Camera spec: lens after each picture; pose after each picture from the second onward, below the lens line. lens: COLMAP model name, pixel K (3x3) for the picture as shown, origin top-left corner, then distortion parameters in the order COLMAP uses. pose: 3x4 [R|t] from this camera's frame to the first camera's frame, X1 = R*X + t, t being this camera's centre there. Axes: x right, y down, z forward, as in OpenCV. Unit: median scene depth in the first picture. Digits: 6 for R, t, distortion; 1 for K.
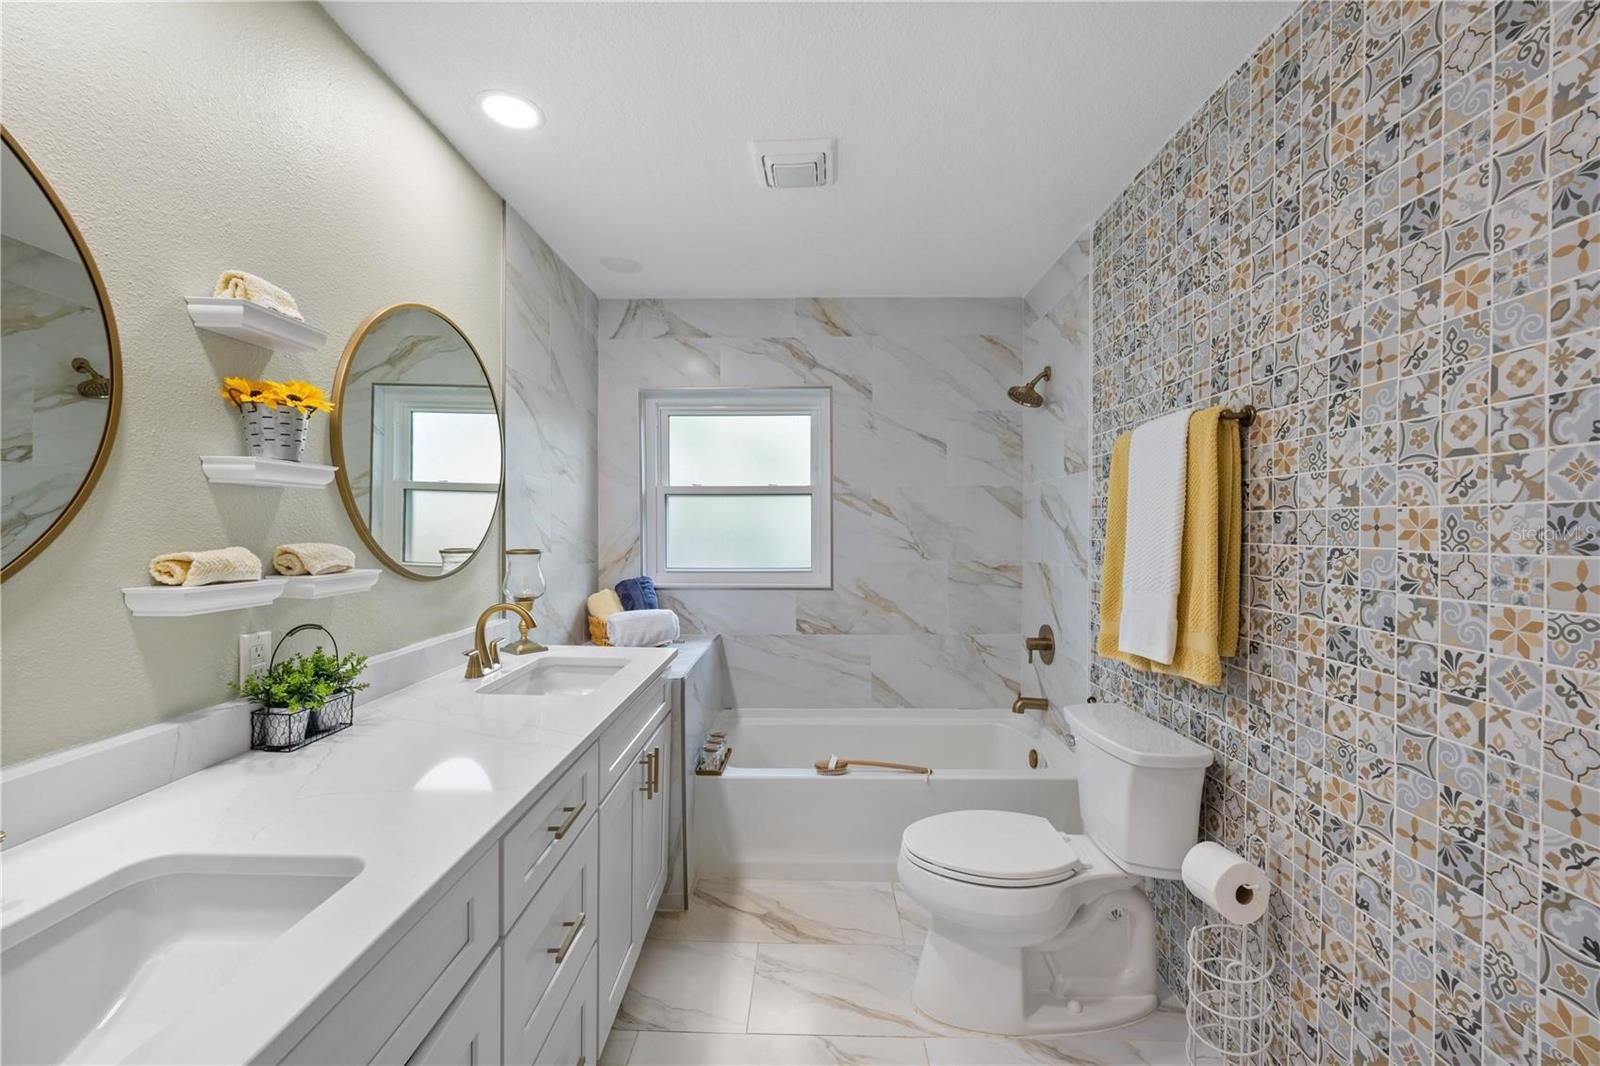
lens RADIAL K [[643.7, 0, 800.0], [0, 643.7, 533.0], [0, 0, 1]] dist [-0.002602, -0.000162]
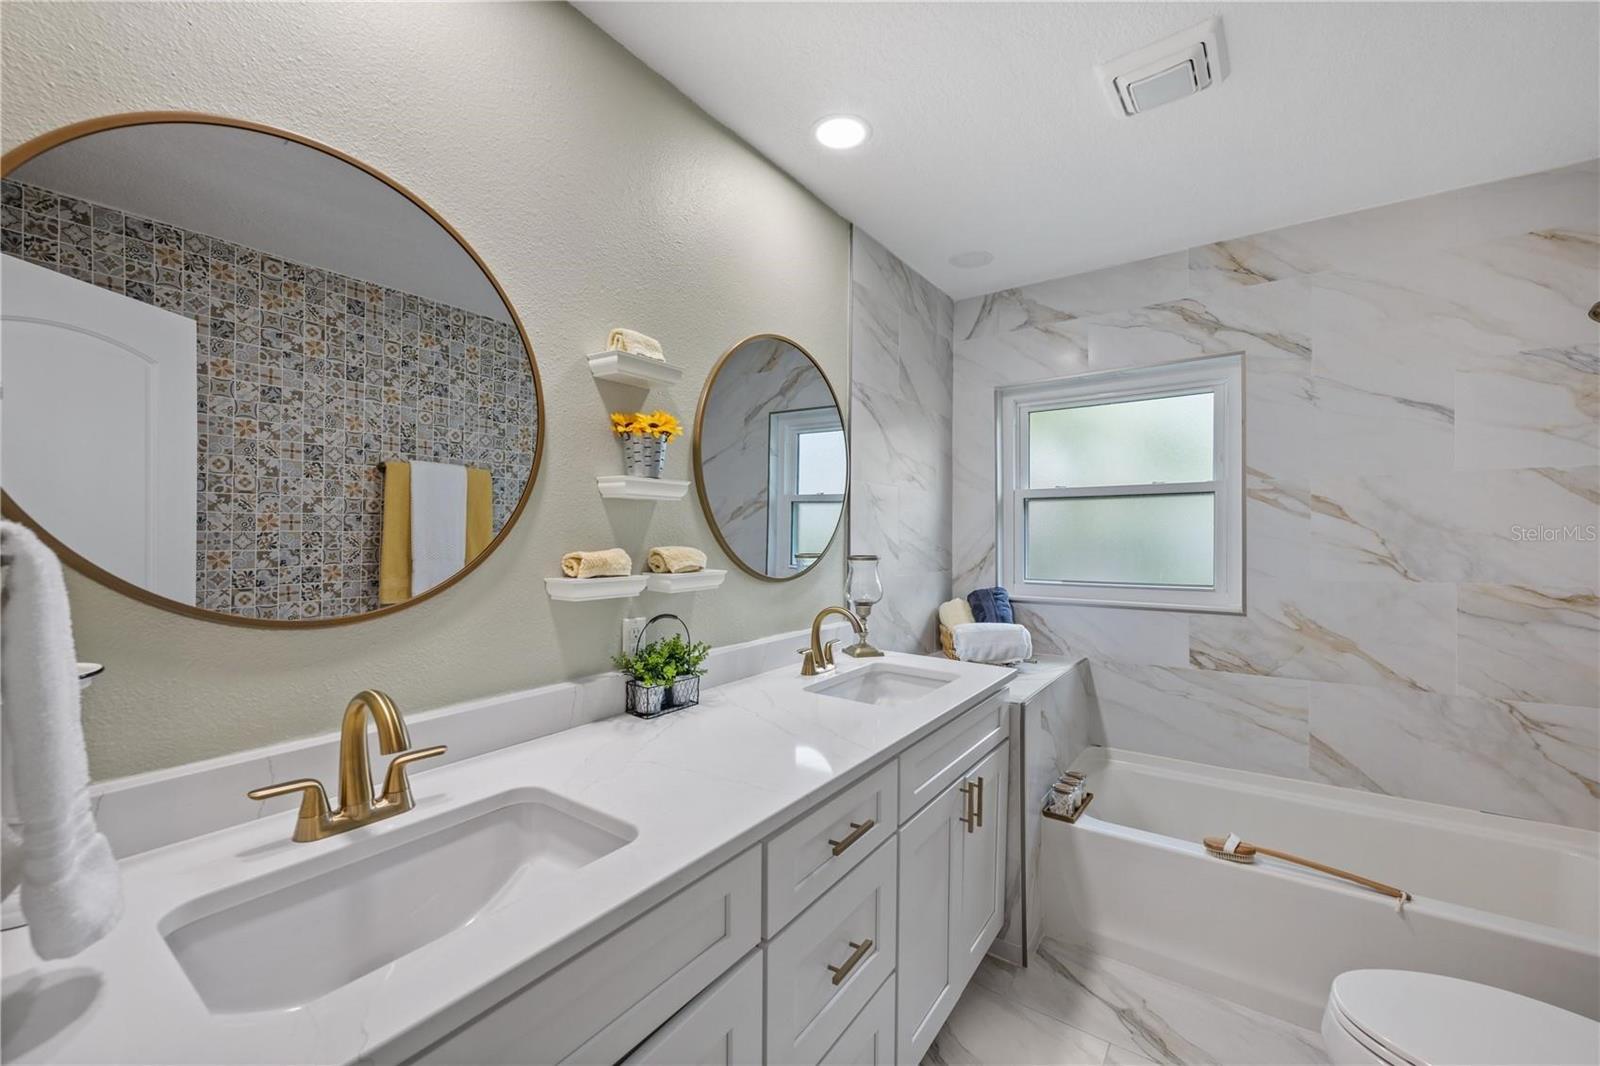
lens RADIAL K [[640.8, 0, 797.0], [0, 640.8, 537.1], [0, 0, 1]] dist [-0.001470, 0.000235]
pose [[0.820337, 0.000518, -0.571881, 0.062148], [-0.005022, 0.999968, -0.006297, 0.002801], [0.571859, 0.008038, 0.820313, 0.086523]]
